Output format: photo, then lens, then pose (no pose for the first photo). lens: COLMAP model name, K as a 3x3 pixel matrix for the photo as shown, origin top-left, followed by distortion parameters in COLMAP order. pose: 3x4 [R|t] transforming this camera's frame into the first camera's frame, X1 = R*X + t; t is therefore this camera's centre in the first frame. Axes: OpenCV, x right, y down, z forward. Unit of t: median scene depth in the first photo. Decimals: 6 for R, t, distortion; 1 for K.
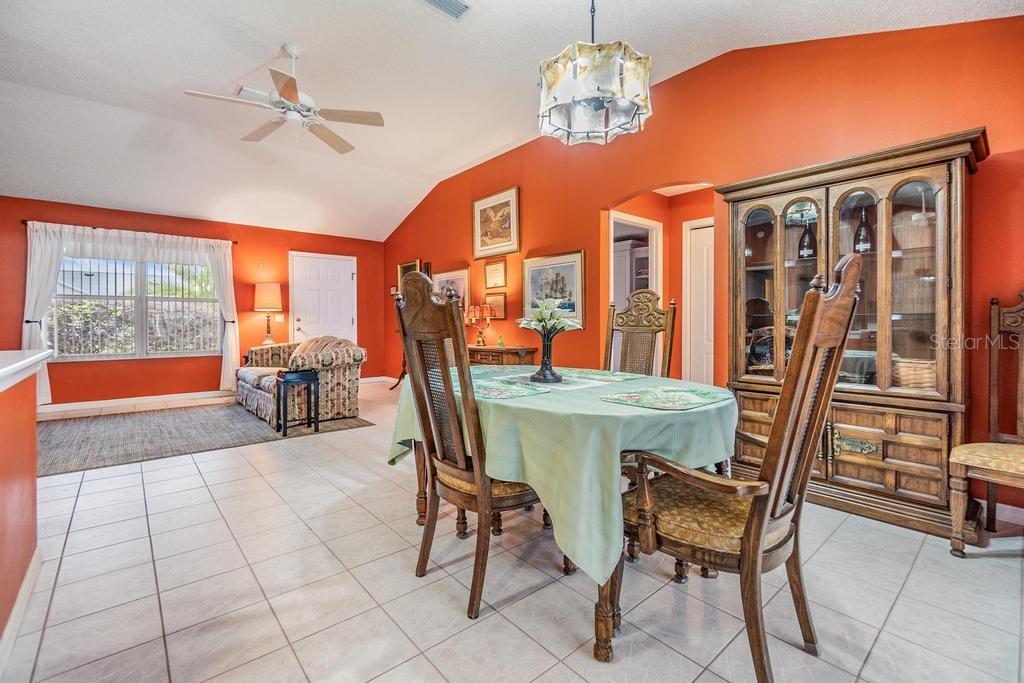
lens RADIAL K [[458.3, 0, 516.5], [0, 458.3, 322.4], [0, 0, 1]] dist [-0.003645, -0.000360]
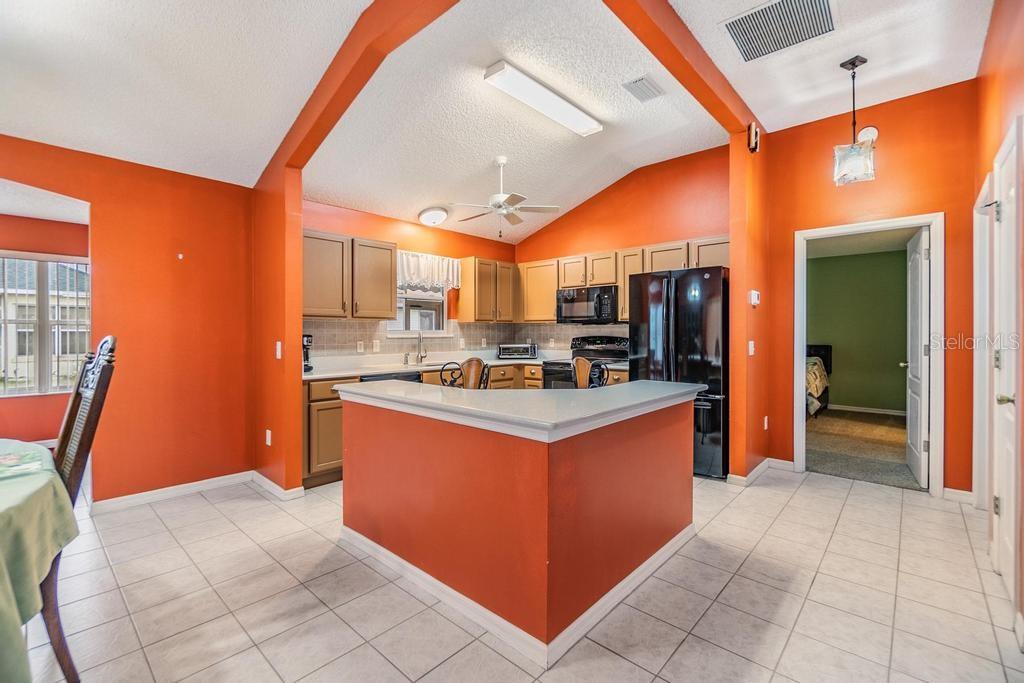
lens RADIAL K [[444.3, 0, 509.2], [0, 444.3, 335.6], [0, 0, 1]] dist [-0.003458, -0.000505]
pose [[-0.993952, 0.002097, -0.109795, -0.310329], [0.001042, 0.999953, 0.009668, -0.035475], [0.109810, 0.009495, -0.993907, 0.633182]]
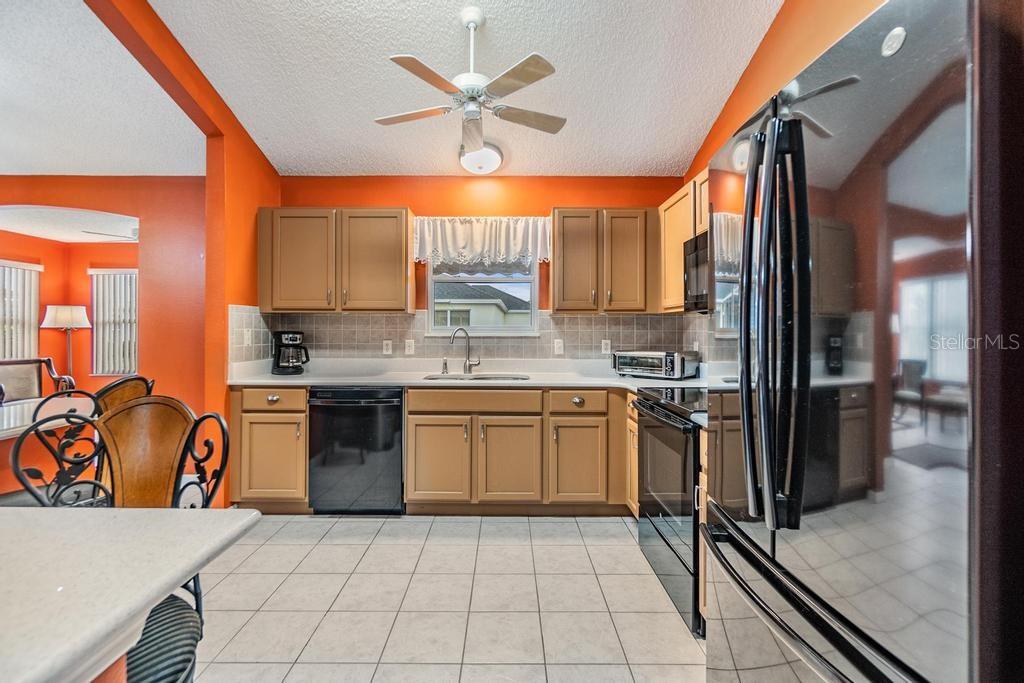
lens RADIAL K [[448.7, 0, 512.0], [0, 448.7, 331.4], [0, 0, 1]] dist [-0.004205, -0.000093]
pose [[-0.755125, -0.003123, 0.655574, -0.675998], [-0.000198, 0.999990, 0.004535, -0.033513], [-0.655581, 0.003294, -0.755118, 0.181110]]
